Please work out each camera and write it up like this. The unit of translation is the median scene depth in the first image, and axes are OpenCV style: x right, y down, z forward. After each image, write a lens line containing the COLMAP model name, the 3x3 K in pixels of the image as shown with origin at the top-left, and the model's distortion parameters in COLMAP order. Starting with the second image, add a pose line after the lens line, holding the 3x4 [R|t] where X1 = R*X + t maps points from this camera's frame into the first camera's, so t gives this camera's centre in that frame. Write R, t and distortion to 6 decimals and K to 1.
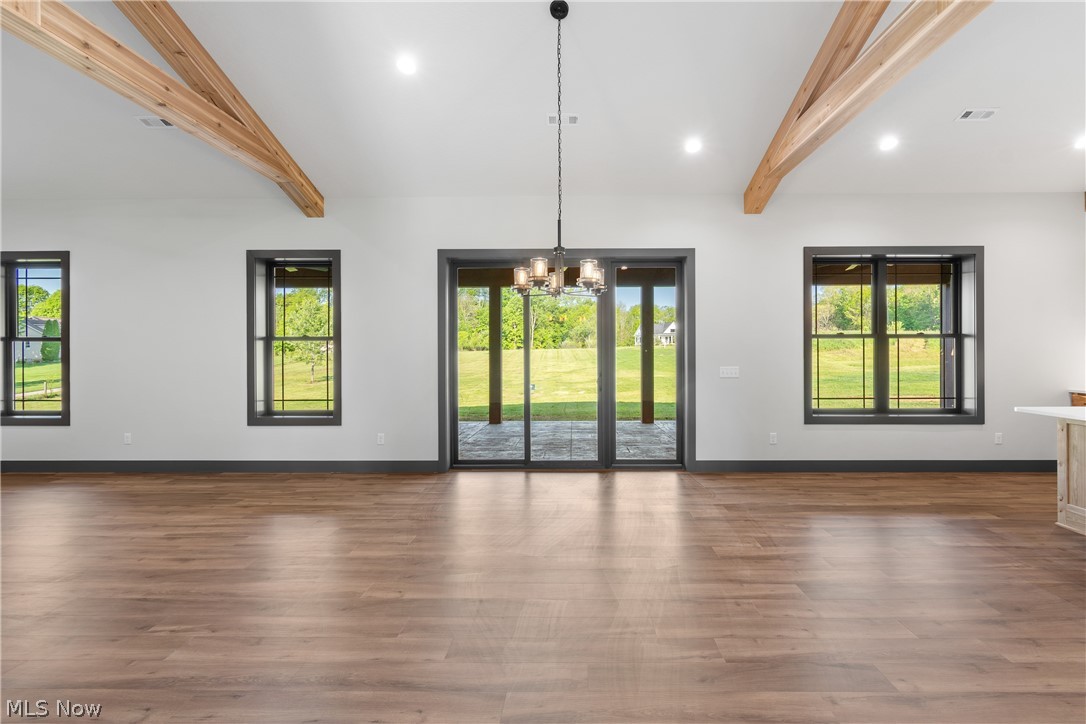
lens RADIAL K [[502.7, 0, 565.1], [0, 502.7, 356.9], [0, 0, 1]] dist [0.011096, -0.001847]
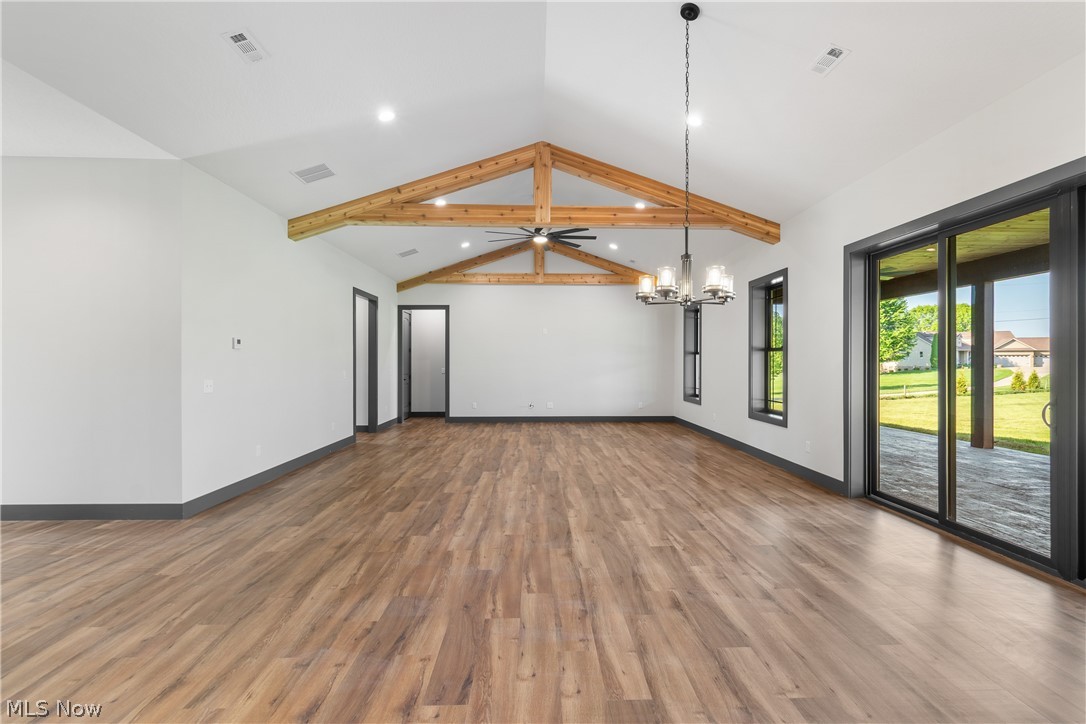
lens RADIAL K [[481.5, 0, 542.0], [0, 481.5, 359.1], [0, 0, 1]] dist [0.001981, -0.002347]
pose [[0.031570, -0.001353, -0.999501, 0.563983], [-0.011785, 0.999929, -0.001726, -0.003862], [0.999432, 0.011833, 0.031552, 0.420608]]
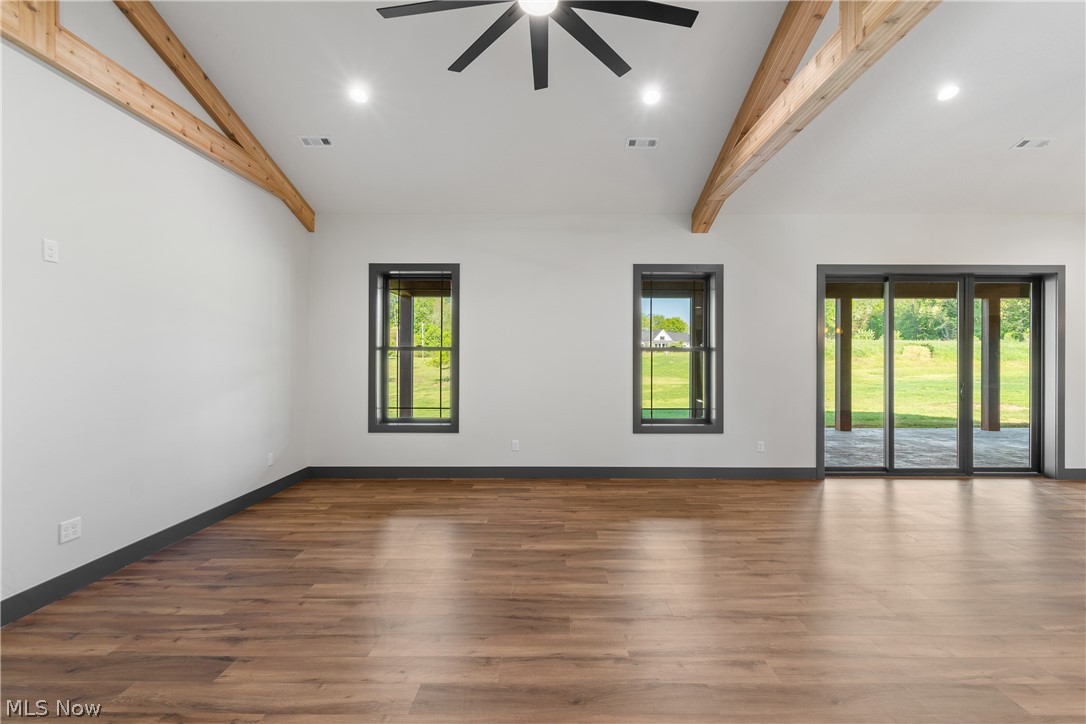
lens RADIAL K [[481.5, 0, 544.9], [0, 481.5, 358.9], [0, 0, 1]] dist [0.001981, -0.002347]
pose [[0.999849, 0.004163, 0.016896, -0.807912], [-0.003887, 0.999859, -0.016307, 0.000735], [-0.016961, 0.016238, 0.999724, 0.012792]]
